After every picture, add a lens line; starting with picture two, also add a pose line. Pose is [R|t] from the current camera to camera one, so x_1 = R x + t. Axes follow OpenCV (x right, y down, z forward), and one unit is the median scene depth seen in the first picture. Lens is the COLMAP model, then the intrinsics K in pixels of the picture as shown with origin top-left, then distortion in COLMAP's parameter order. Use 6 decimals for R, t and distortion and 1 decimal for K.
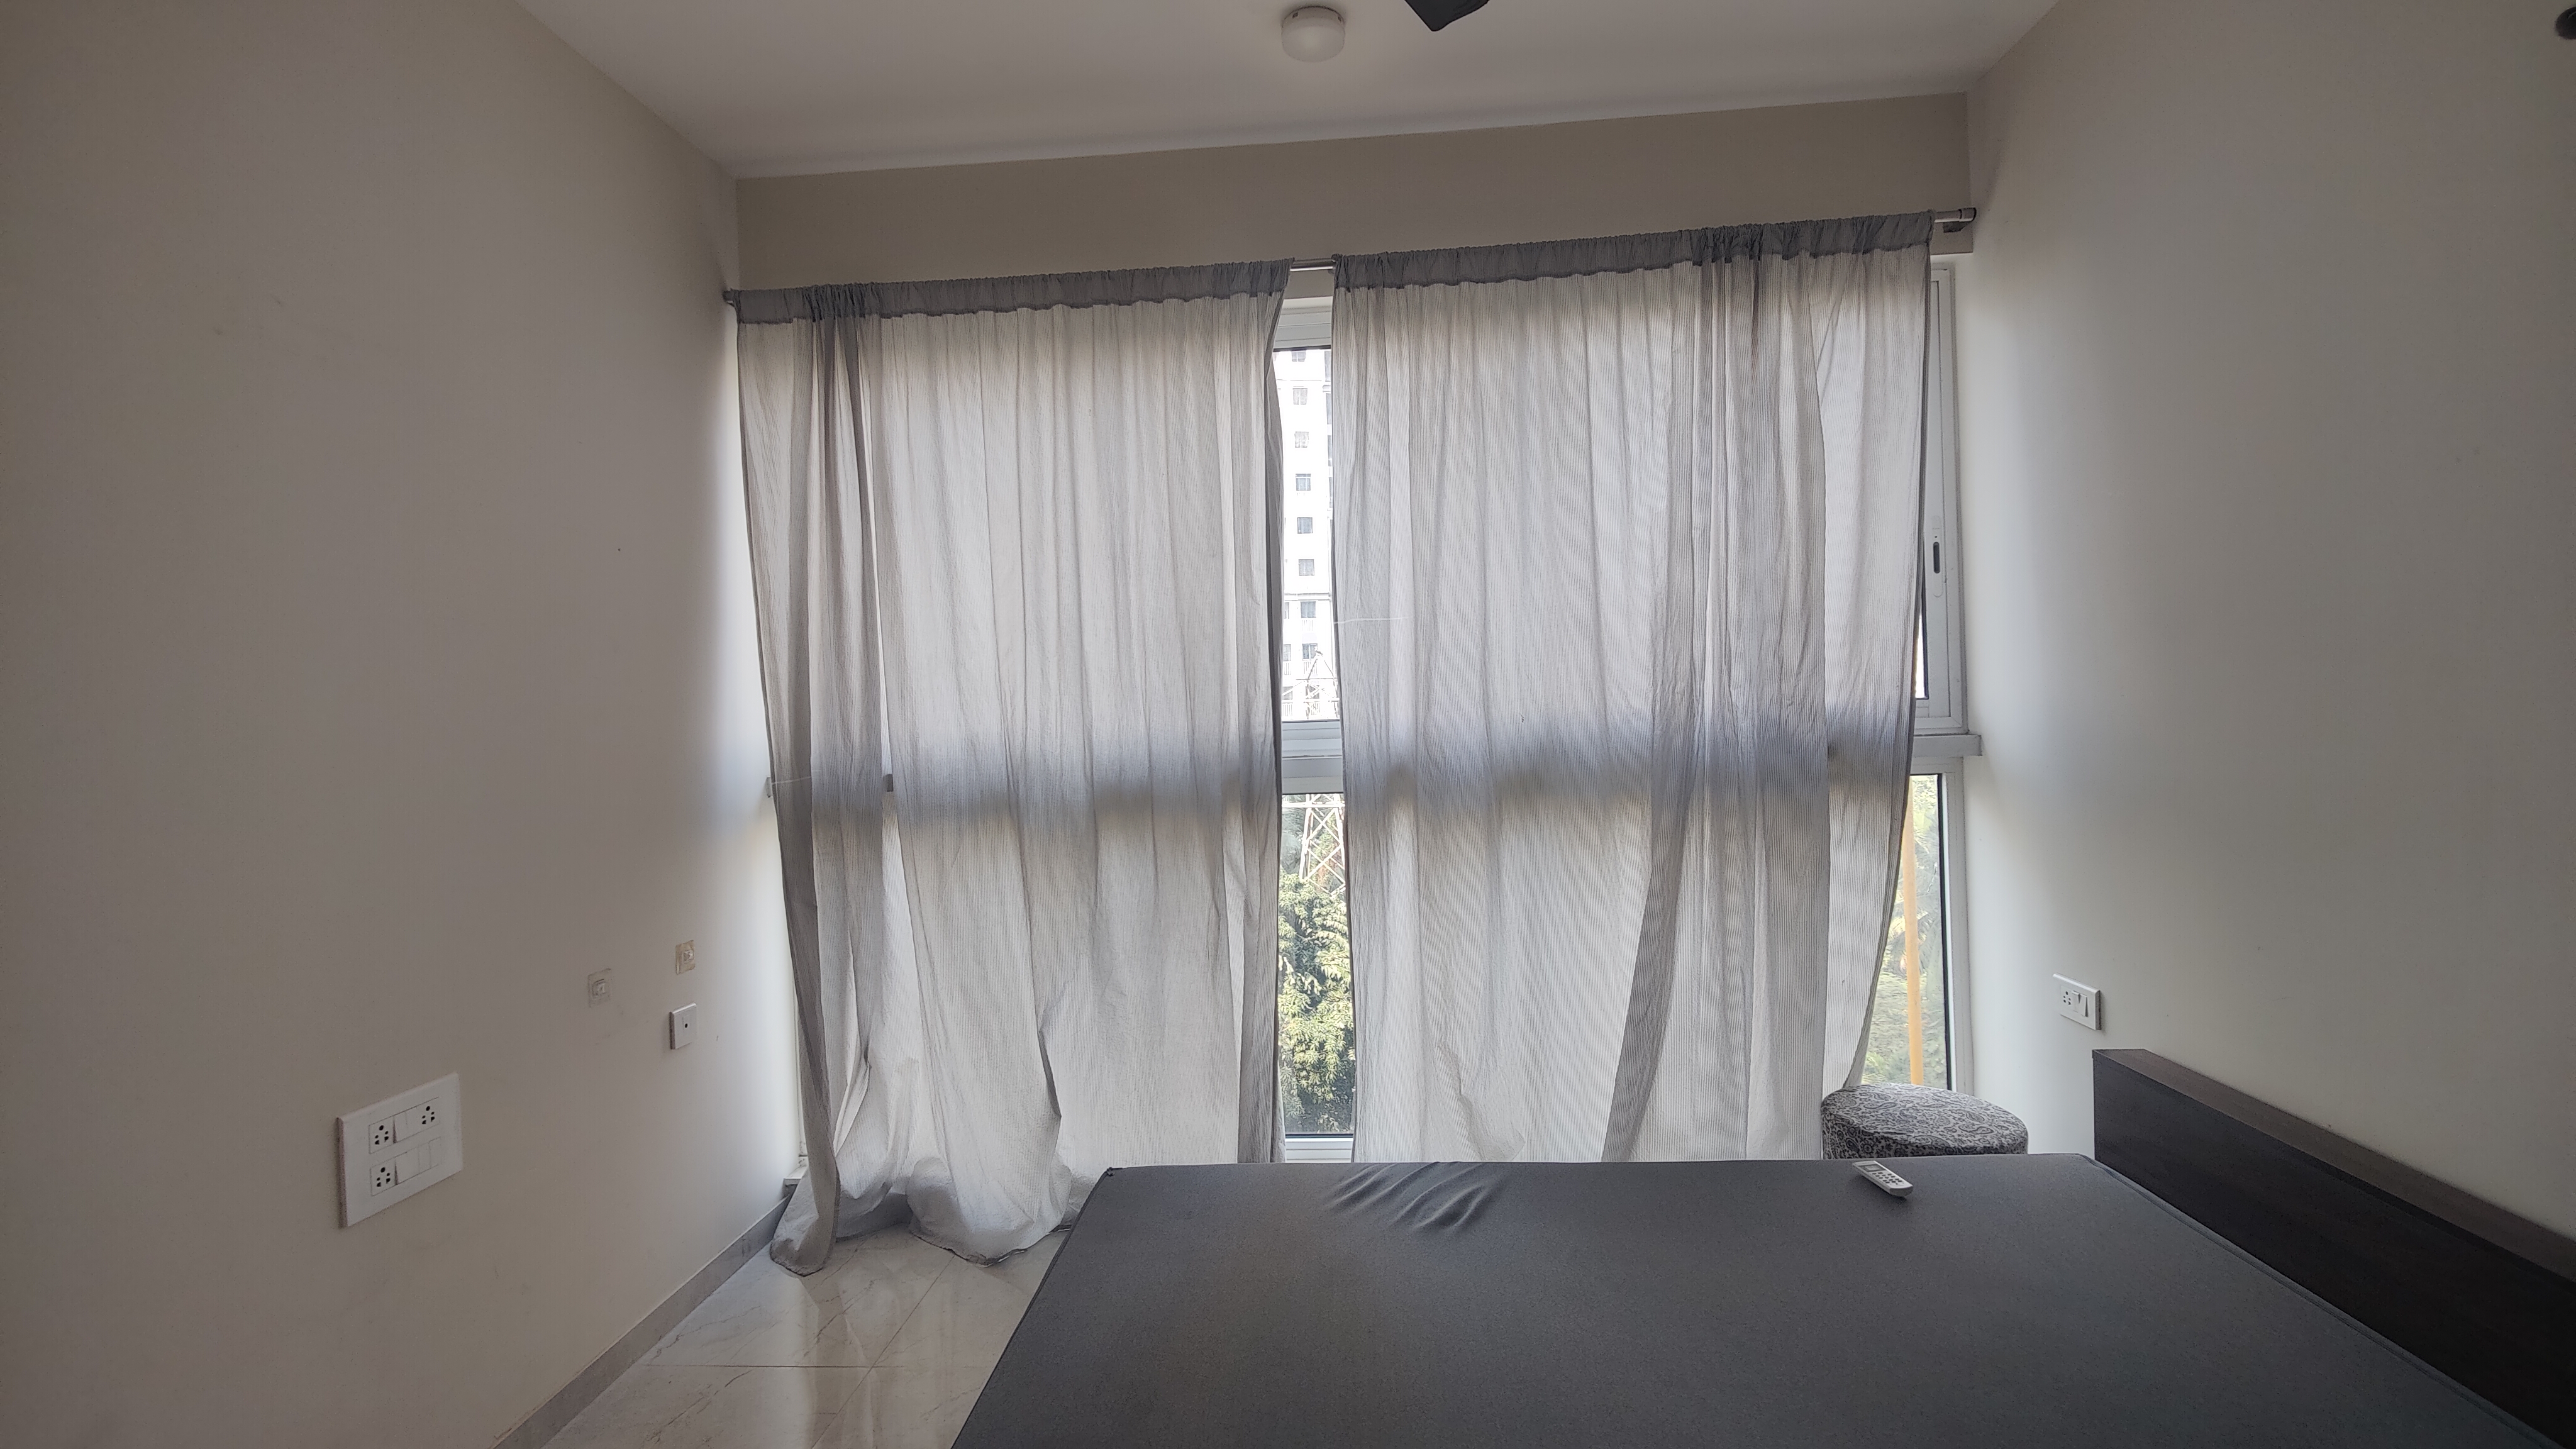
lens RADIAL K [[1100.0, 0, 1292.9], [0, 1100.0, 724.1], [0, 0, 1]] dist [0.033218, -0.032400]
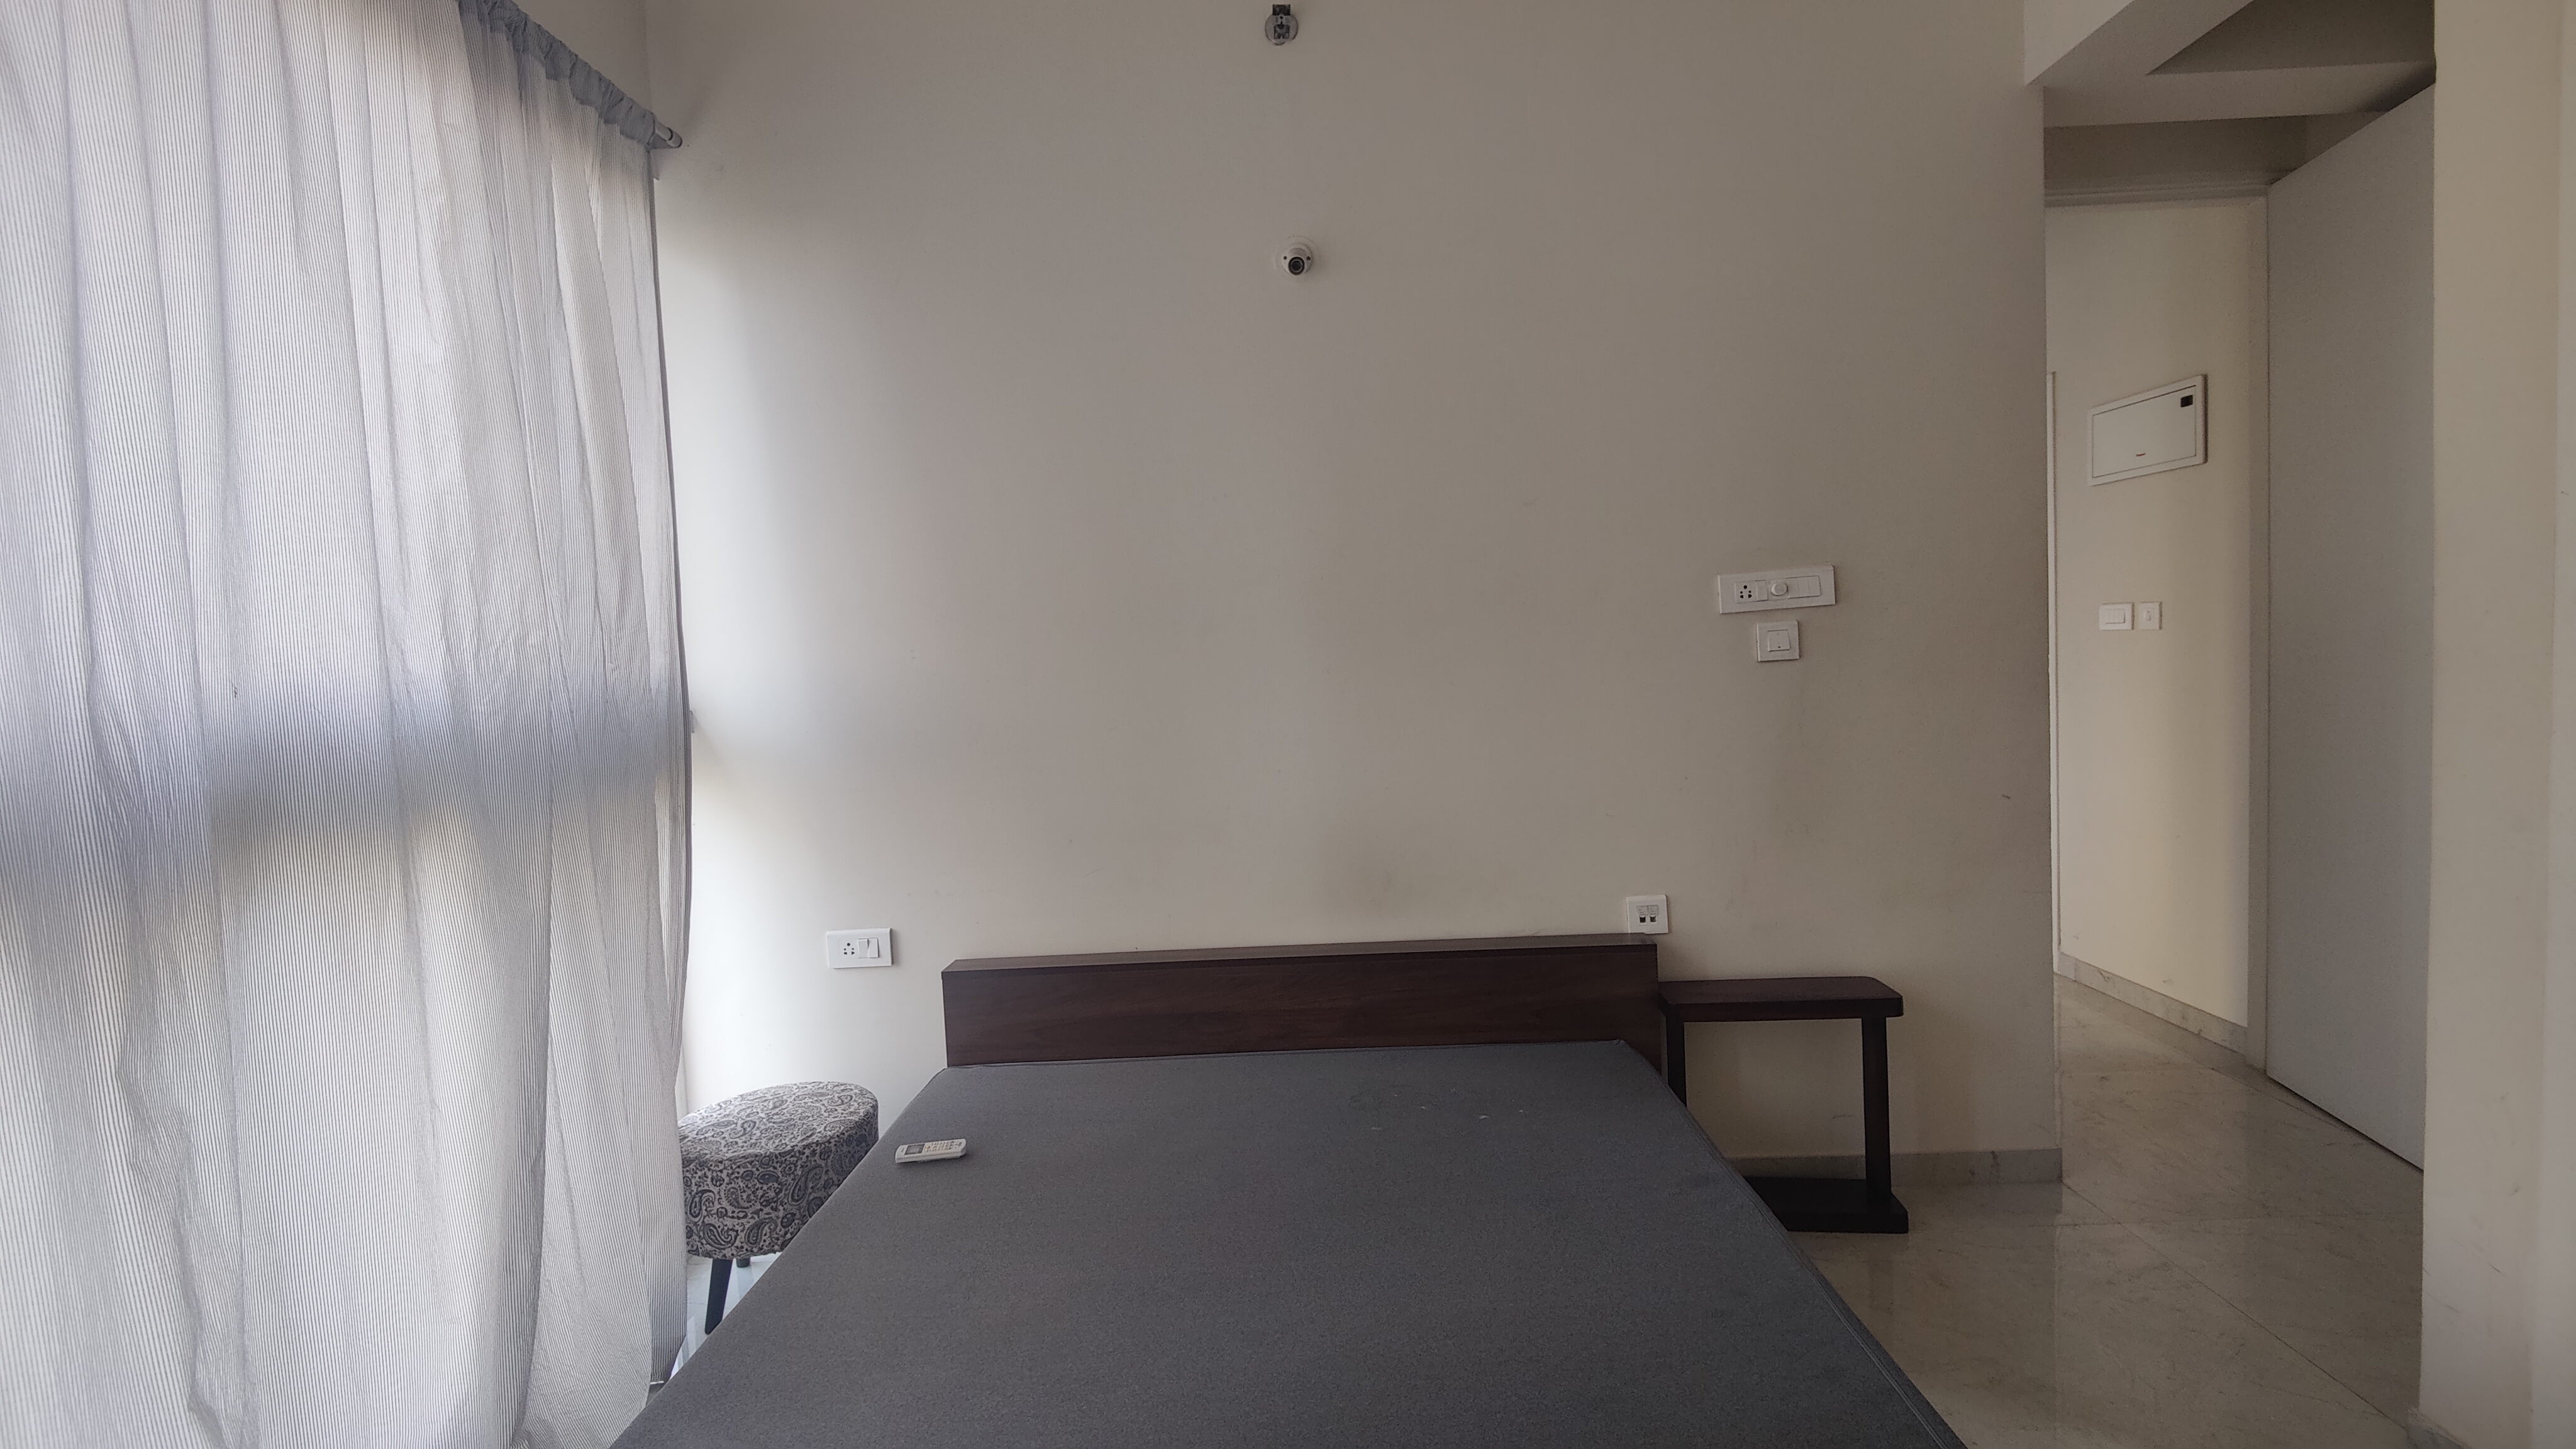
lens RADIAL K [[1102.8, 0, 1288.0], [0, 1102.8, 724.5], [0, 0, 1]] dist [0.001131, -0.010693]
pose [[-0.039107, -0.026759, 0.998877, -0.317638], [0.066513, 0.997355, 0.029322, 0.028474], [-0.997019, 0.067585, -0.037224, 0.544126]]
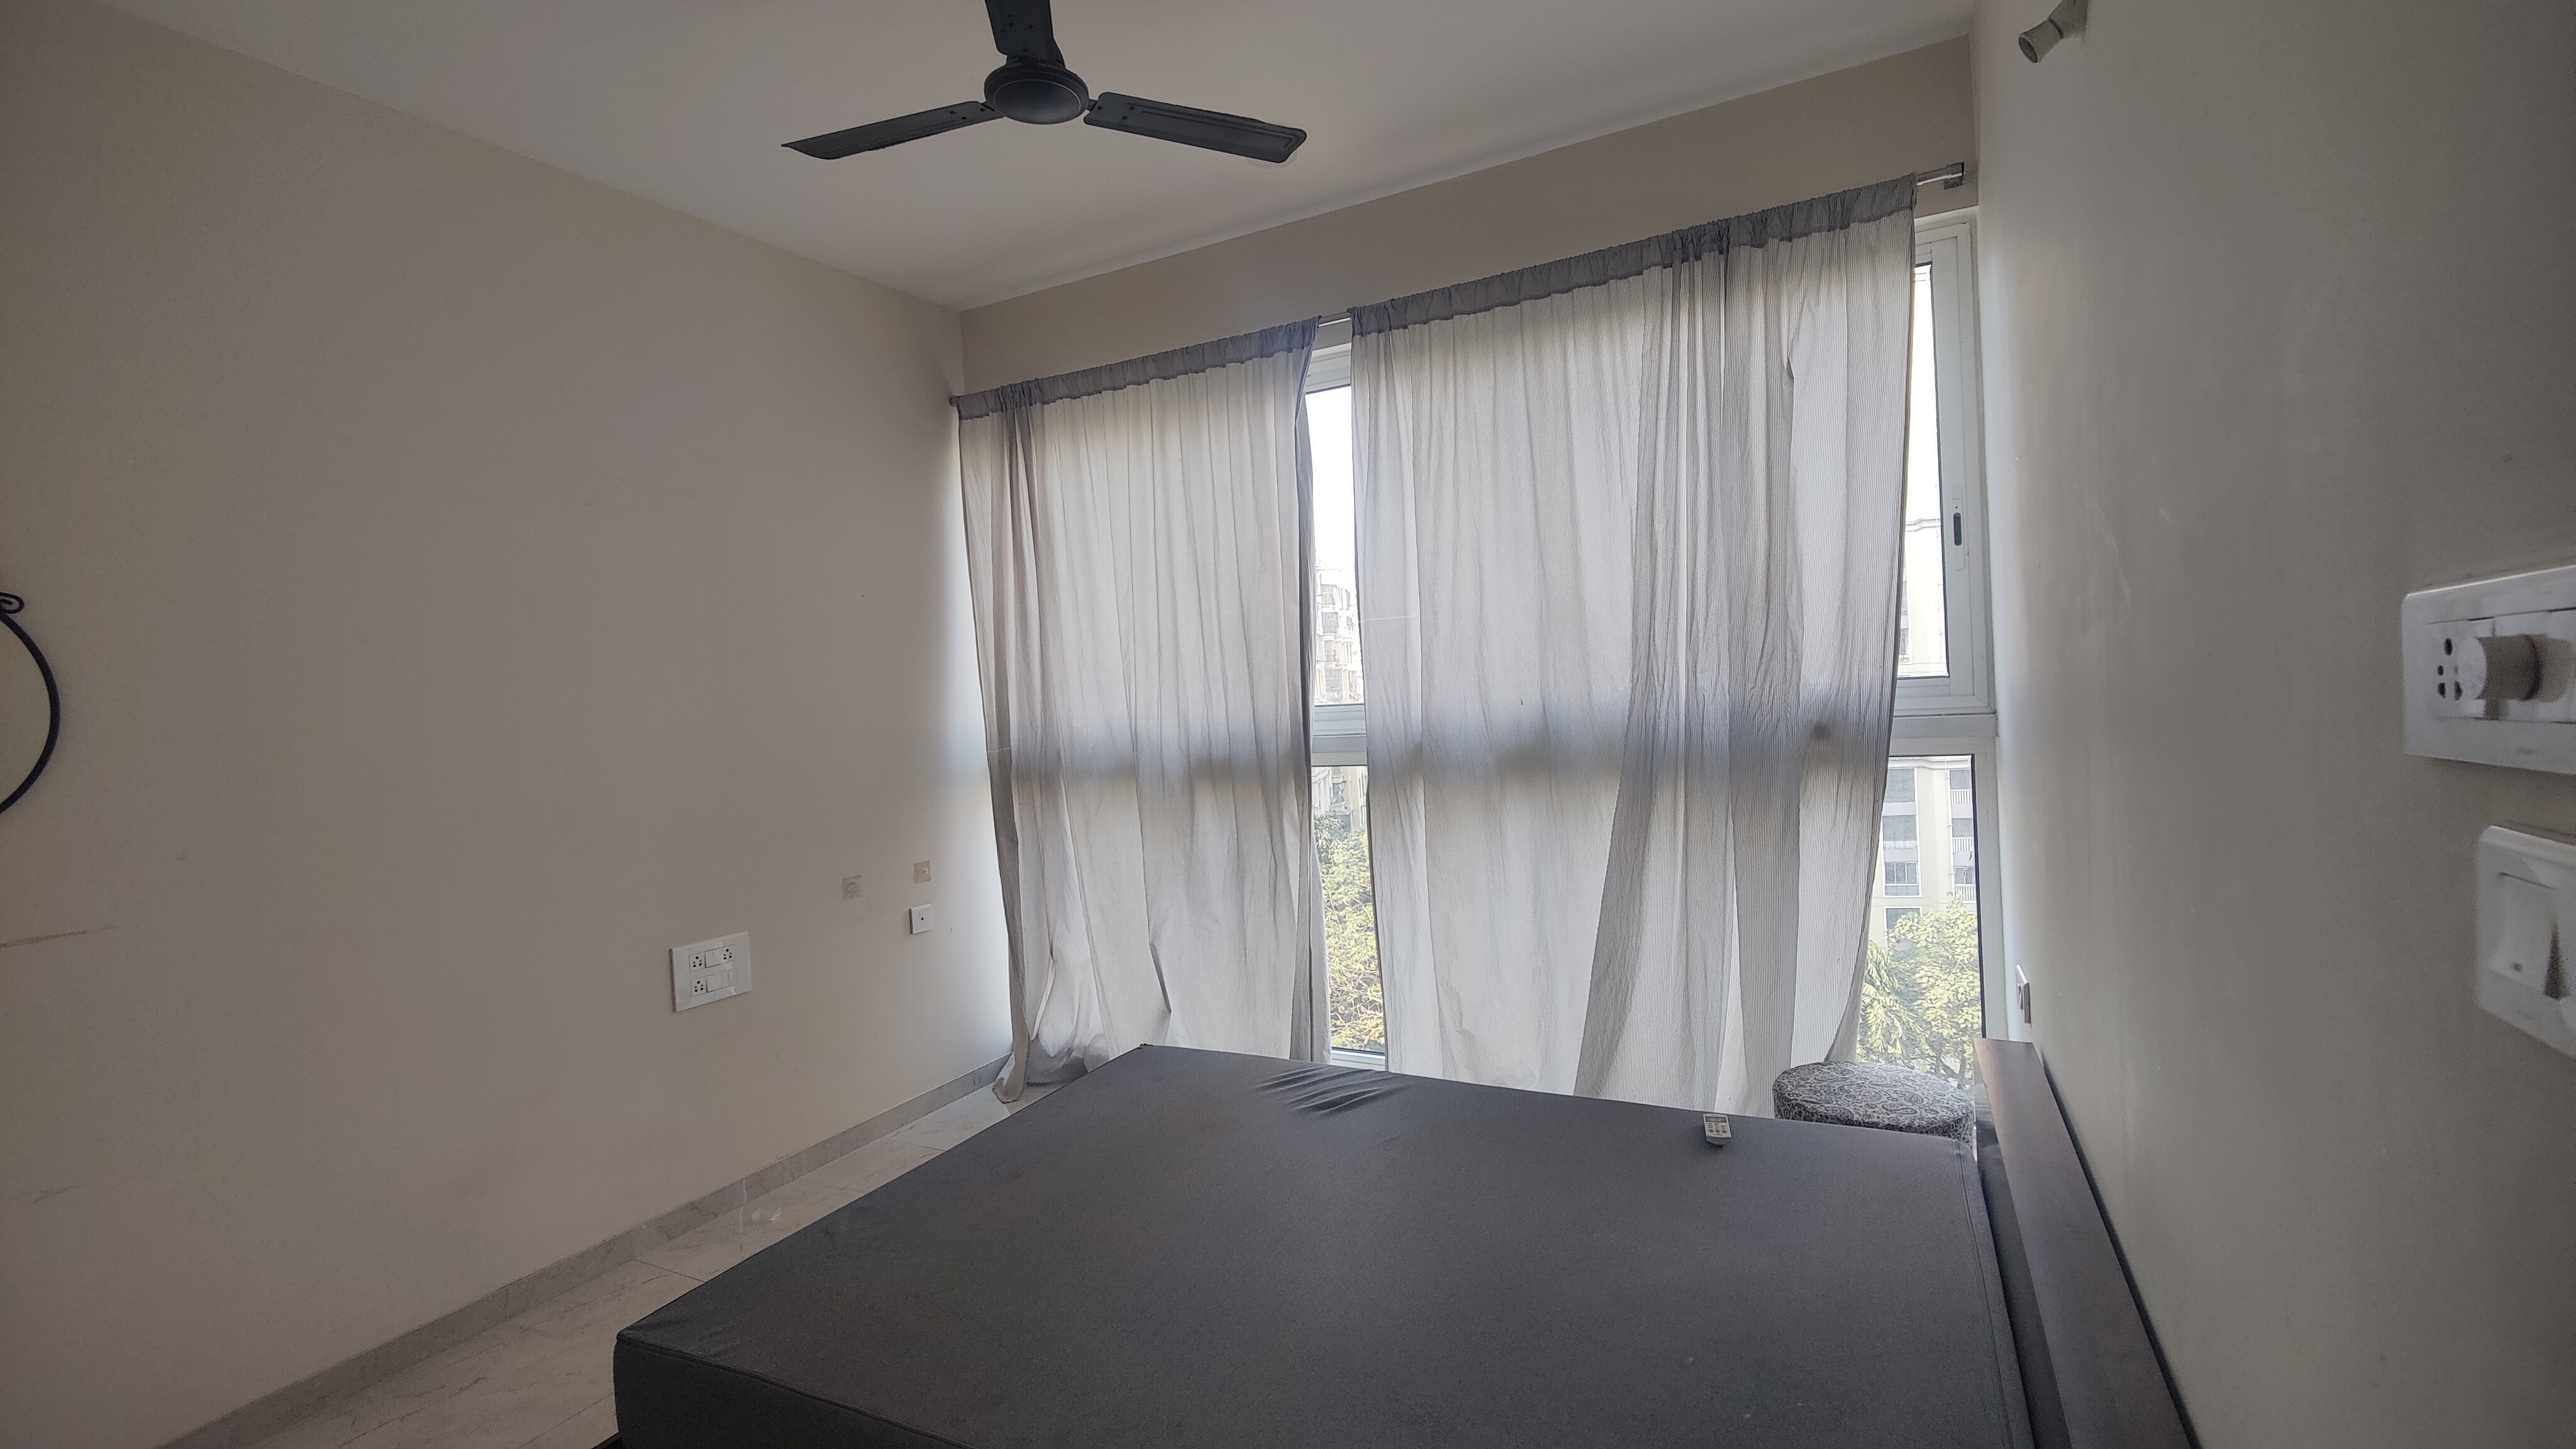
lens RADIAL K [[1100.0, 0, 1292.9], [0, 1100.0, 724.1], [0, 0, 1]] dist [0.033218, -0.032400]
pose [[0.915810, -0.000227, -0.401612, 0.452427], [0.016150, 0.999212, 0.036263, -0.026590], [0.401288, -0.039696, 0.915092, -0.115000]]
